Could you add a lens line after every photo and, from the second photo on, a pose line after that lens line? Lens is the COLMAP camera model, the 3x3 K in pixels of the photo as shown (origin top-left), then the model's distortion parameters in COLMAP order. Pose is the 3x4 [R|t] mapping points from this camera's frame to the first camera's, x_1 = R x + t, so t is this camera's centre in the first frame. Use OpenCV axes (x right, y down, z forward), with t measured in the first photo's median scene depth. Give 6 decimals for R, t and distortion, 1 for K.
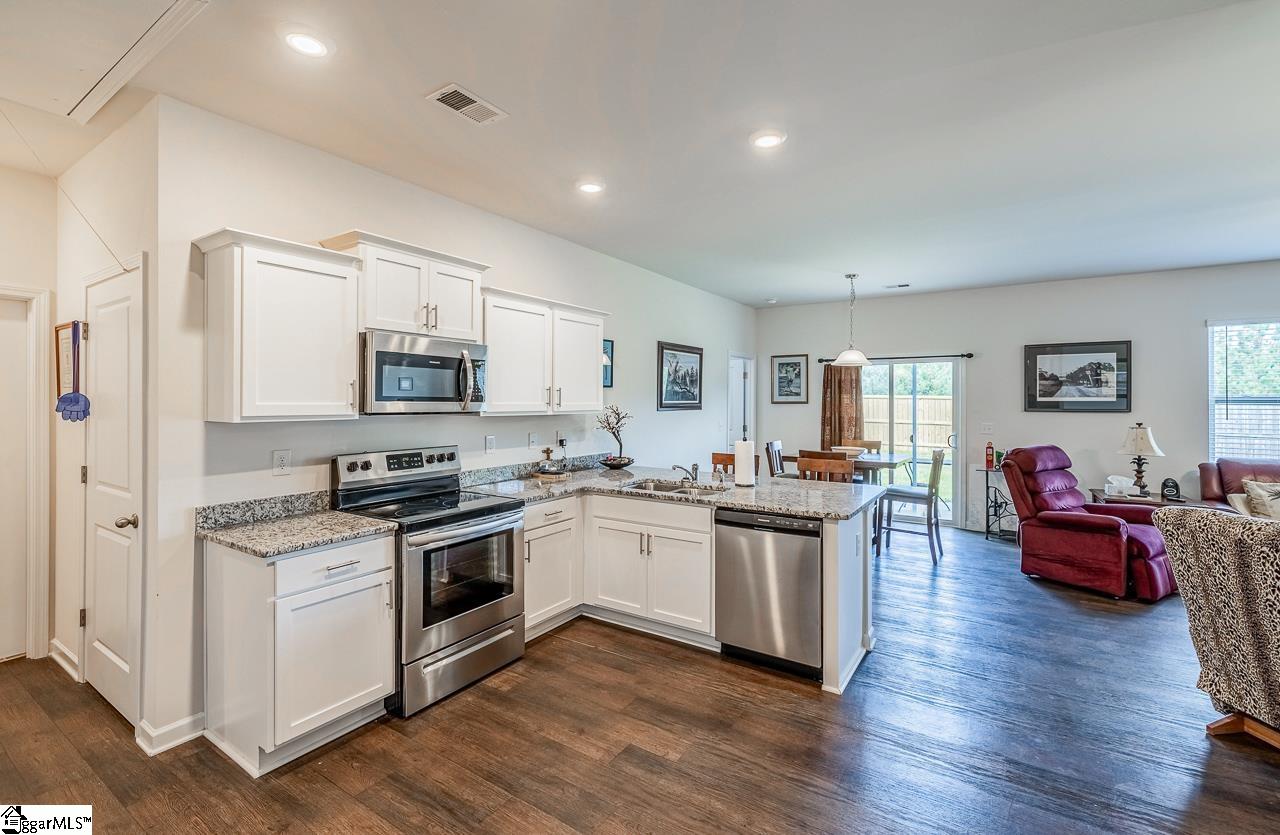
lens RADIAL K [[547.1, 0, 639.9], [0, 547.1, 399.4], [0, 0, 1]] dist [0.001186, 0.000223]
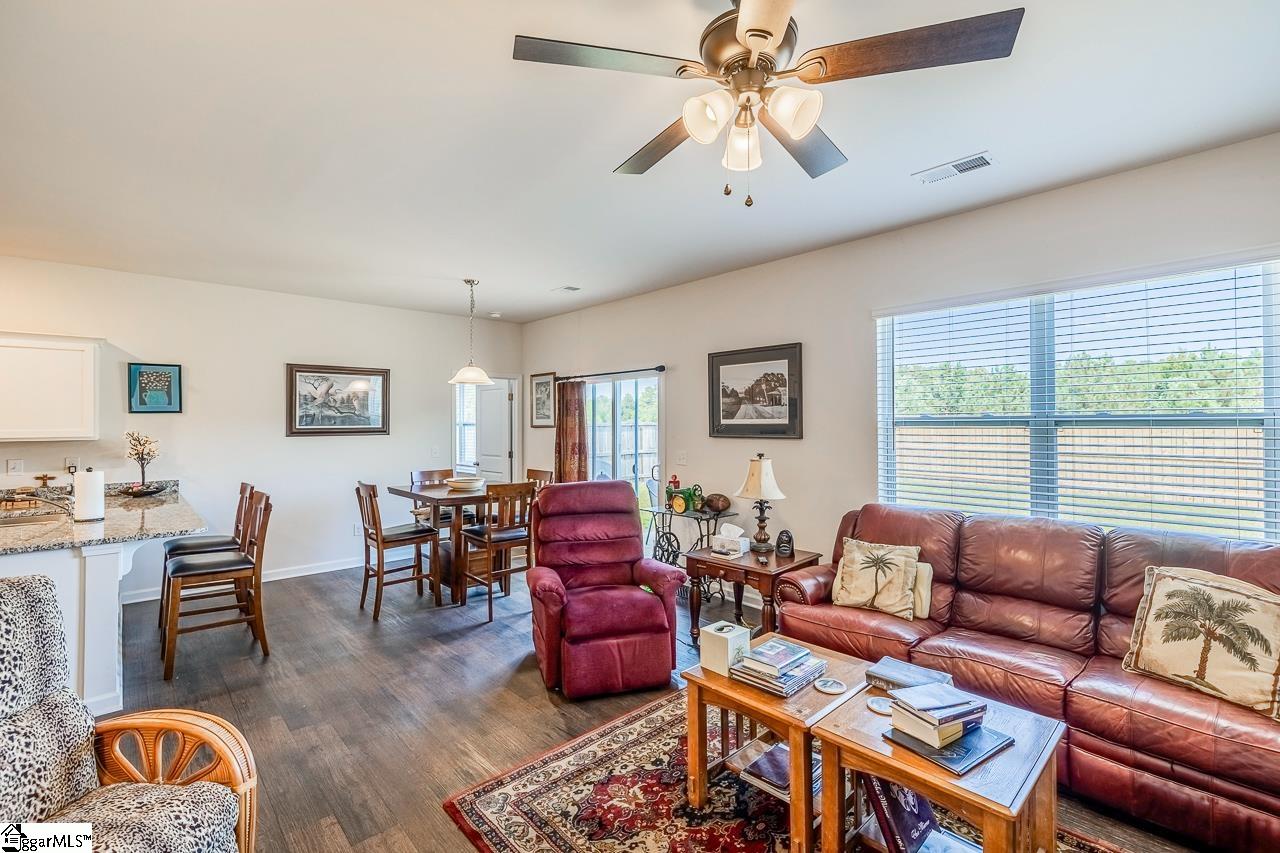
lens RADIAL K [[553.5, 0, 639.2], [0, 553.5, 411.2], [0, 0, 1]] dist [-0.000695, 0.000333]
pose [[0.969955, -0.010996, -0.243036, 0.816877], [0.006344, 0.999782, -0.019915, -0.000312], [0.243201, 0.017775, 0.969813, 0.203615]]
